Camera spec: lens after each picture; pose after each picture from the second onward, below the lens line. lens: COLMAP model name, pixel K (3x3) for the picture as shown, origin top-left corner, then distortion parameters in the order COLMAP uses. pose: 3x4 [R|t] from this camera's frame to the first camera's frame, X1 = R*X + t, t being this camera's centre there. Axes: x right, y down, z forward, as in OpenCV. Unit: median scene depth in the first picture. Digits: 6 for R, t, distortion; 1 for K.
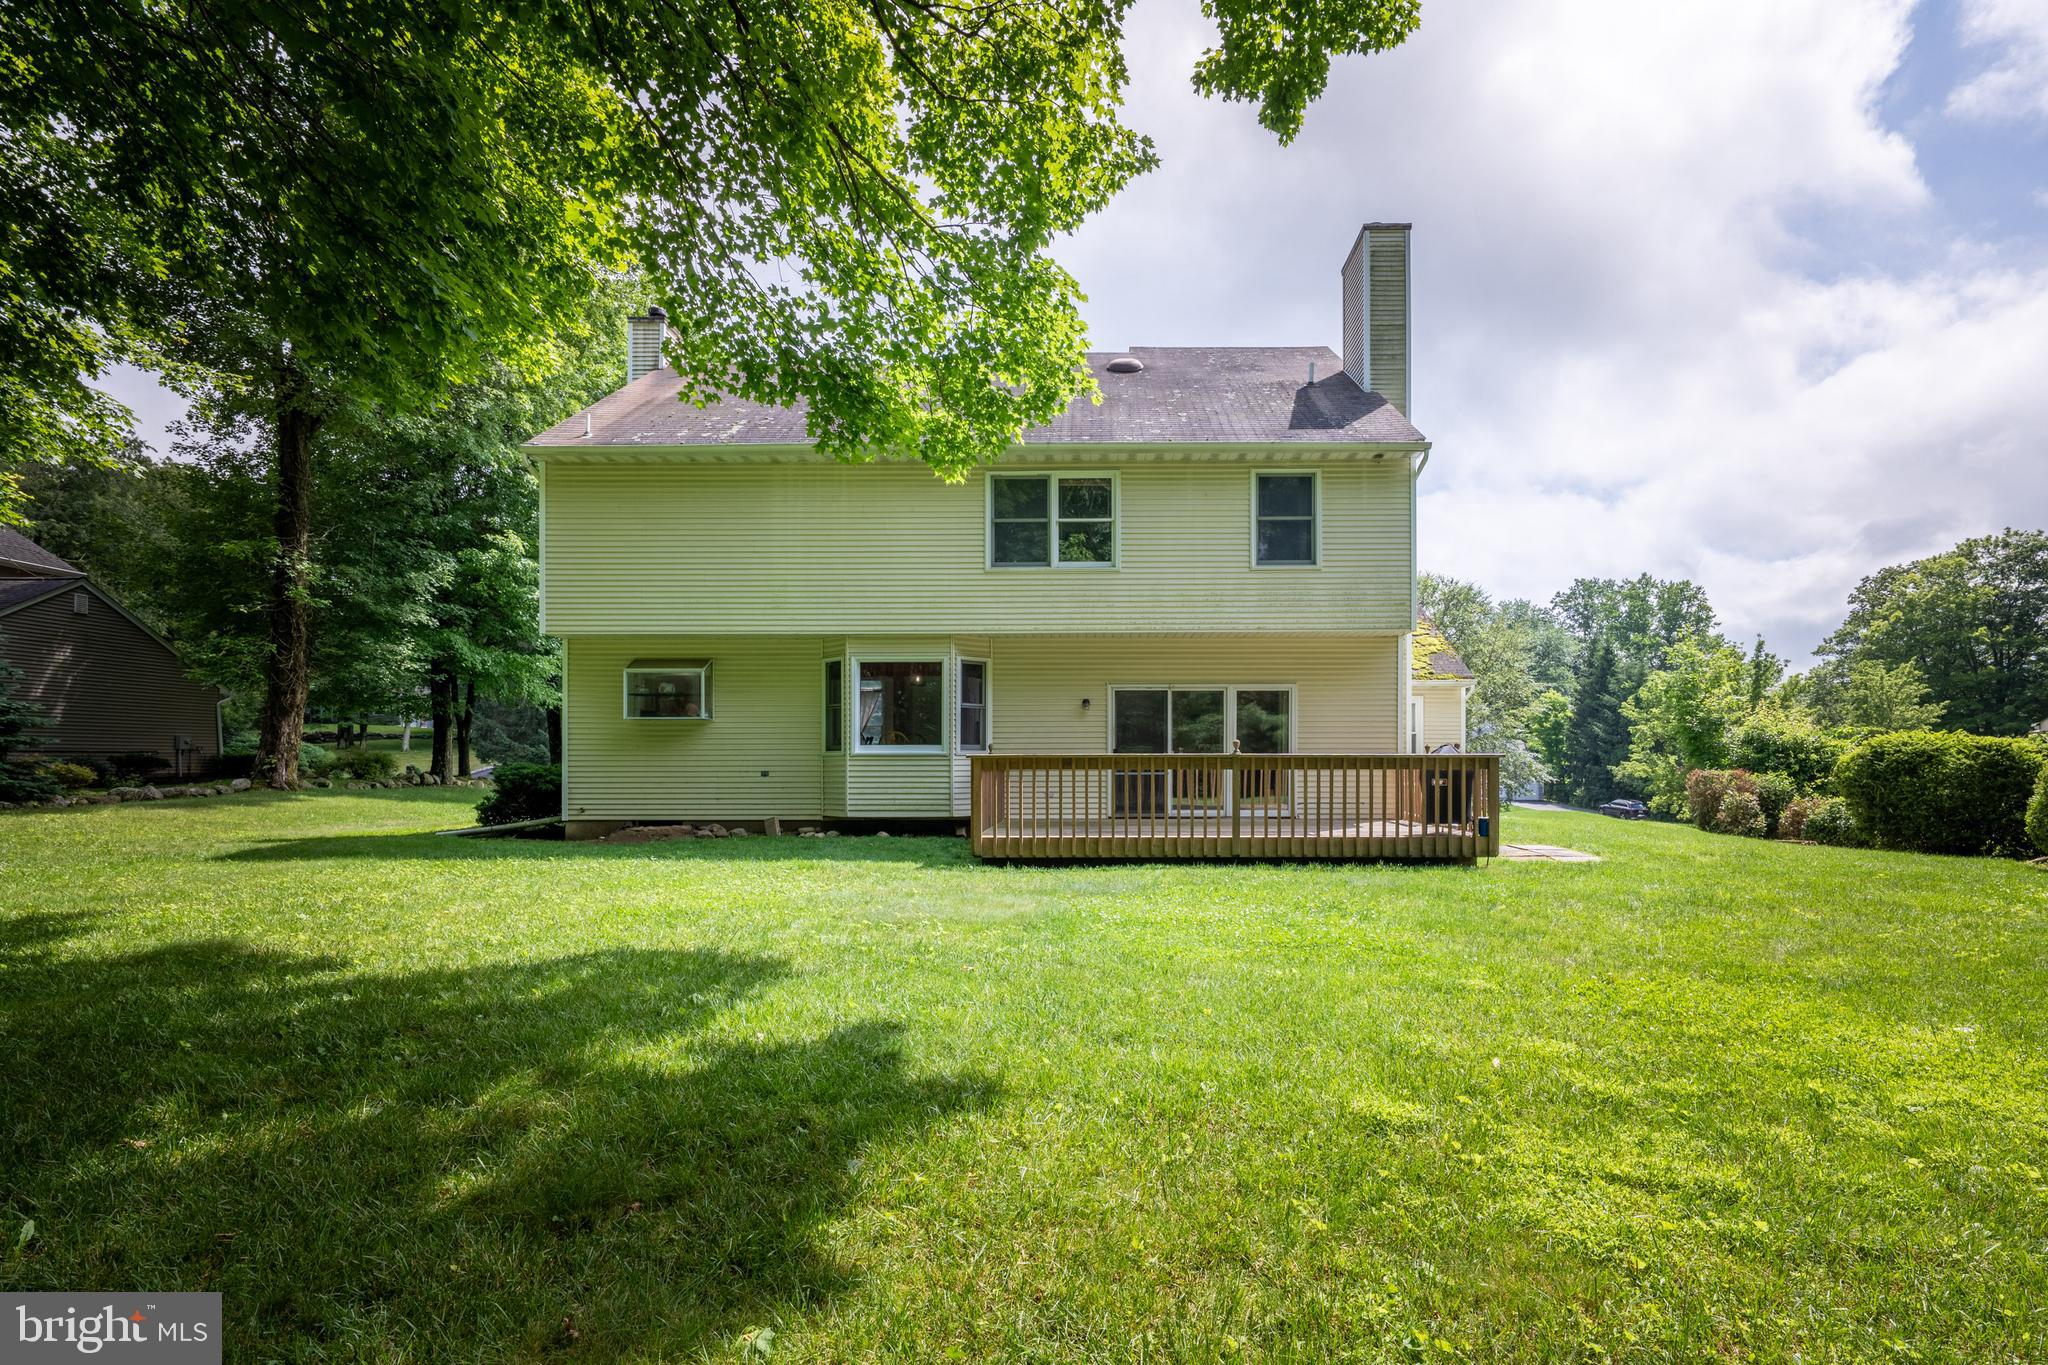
lens RADIAL K [[866.8, 0, 1023.6], [0, 866.8, 755.1], [0, 0, 1]] dist [-0.002482, -0.000143]
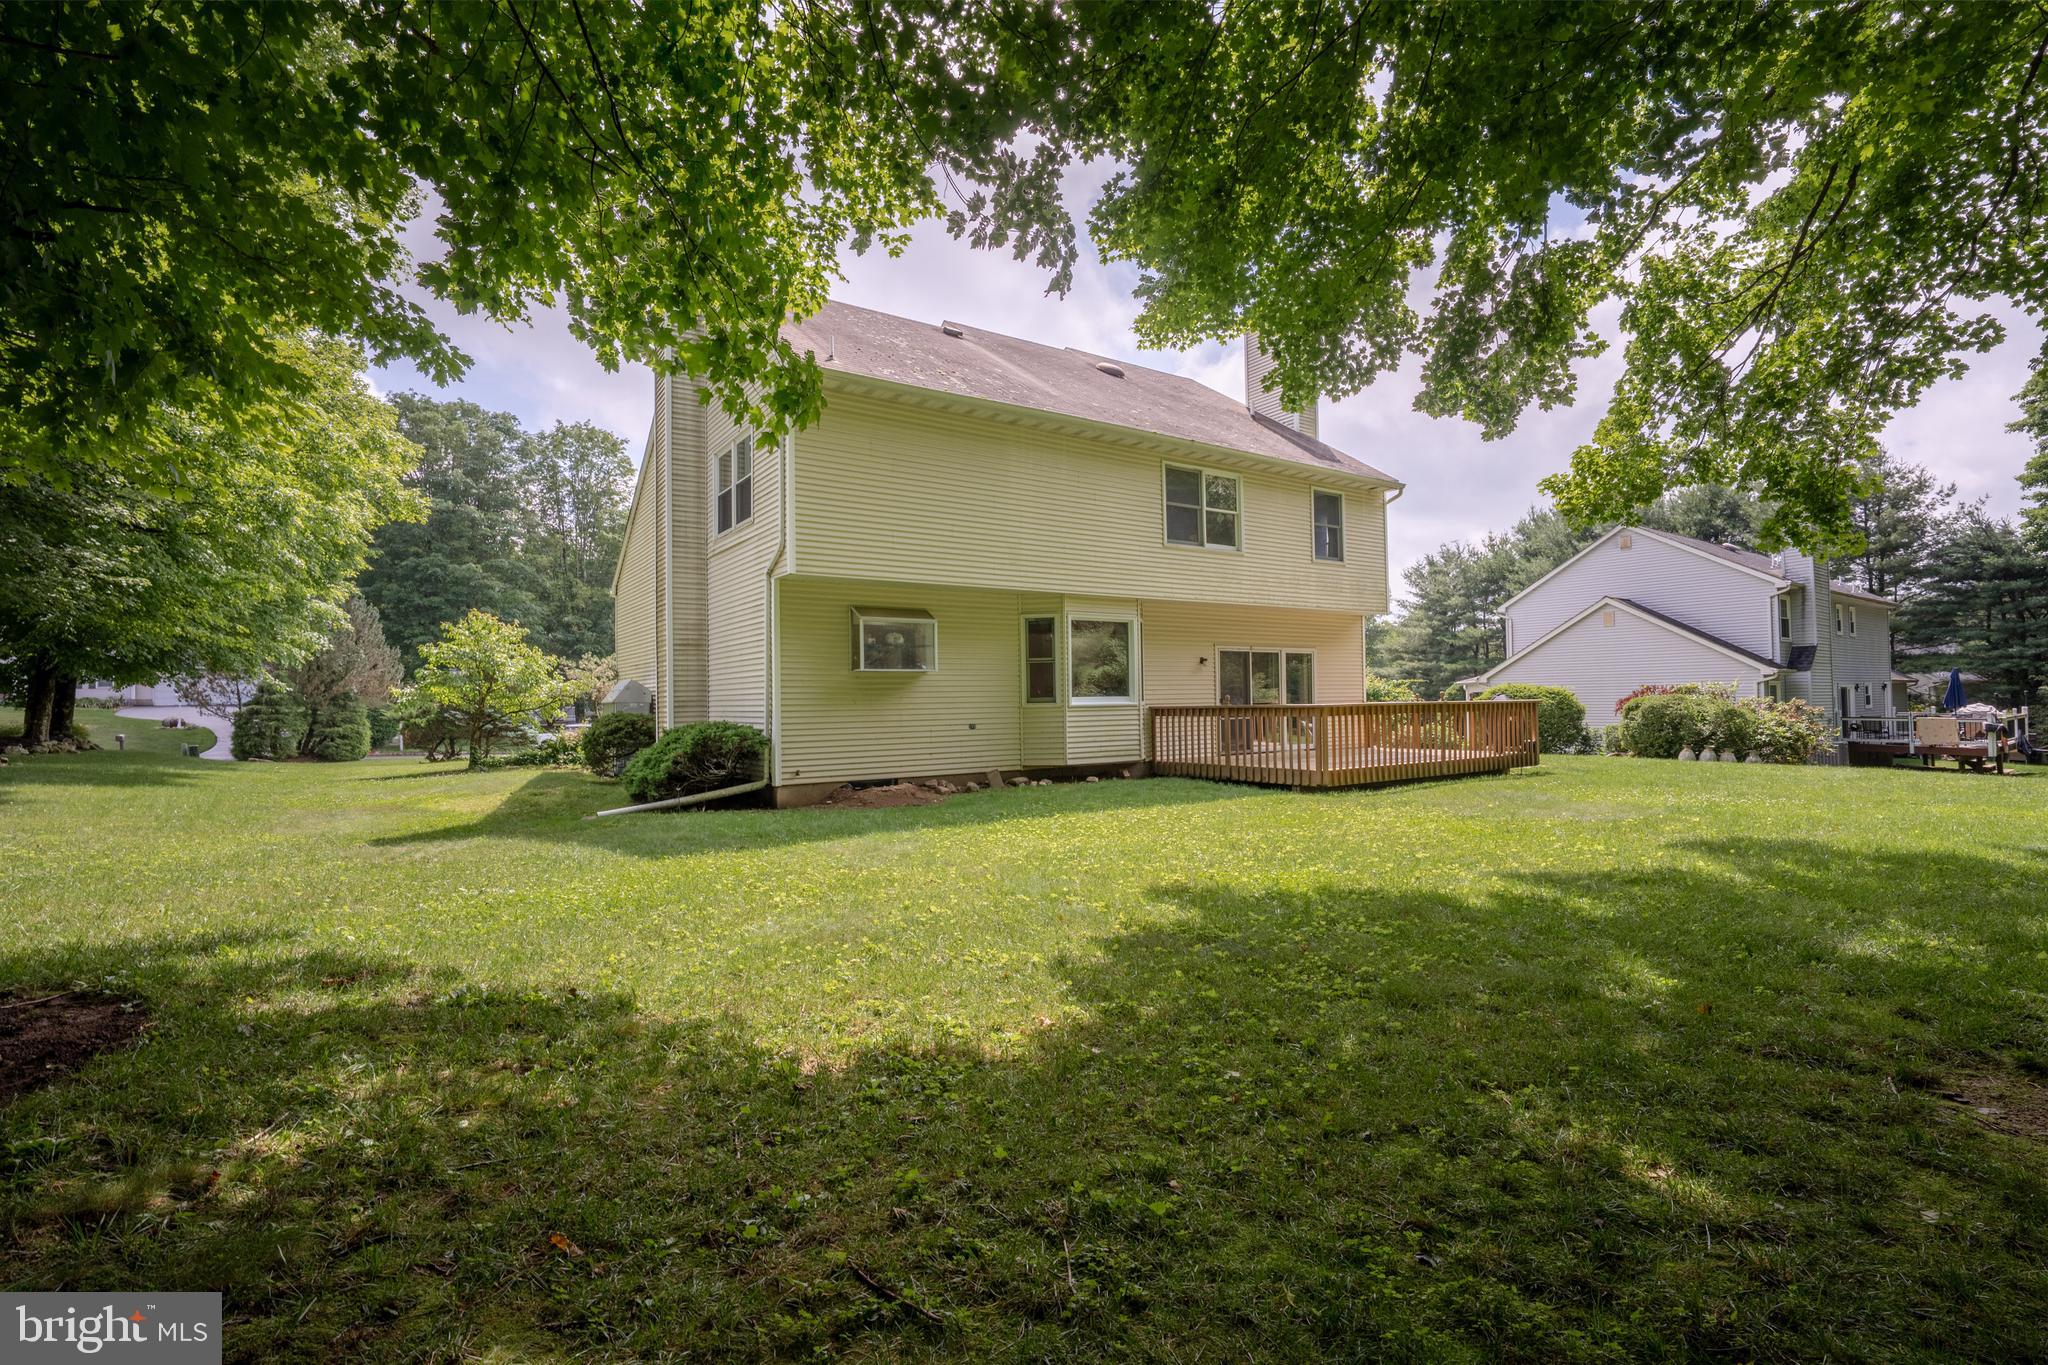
lens RADIAL K [[947.3, 0, 1024.0], [0, 947.3, 682.5], [0, 0, 1]] dist [0.001215, 0.000045]
pose [[0.821459, 0.001186, 0.570266, -0.887054], [0.010090, 0.999811, -0.016614, -0.010813], [-0.570178, 0.019401, 0.821292, 0.071772]]
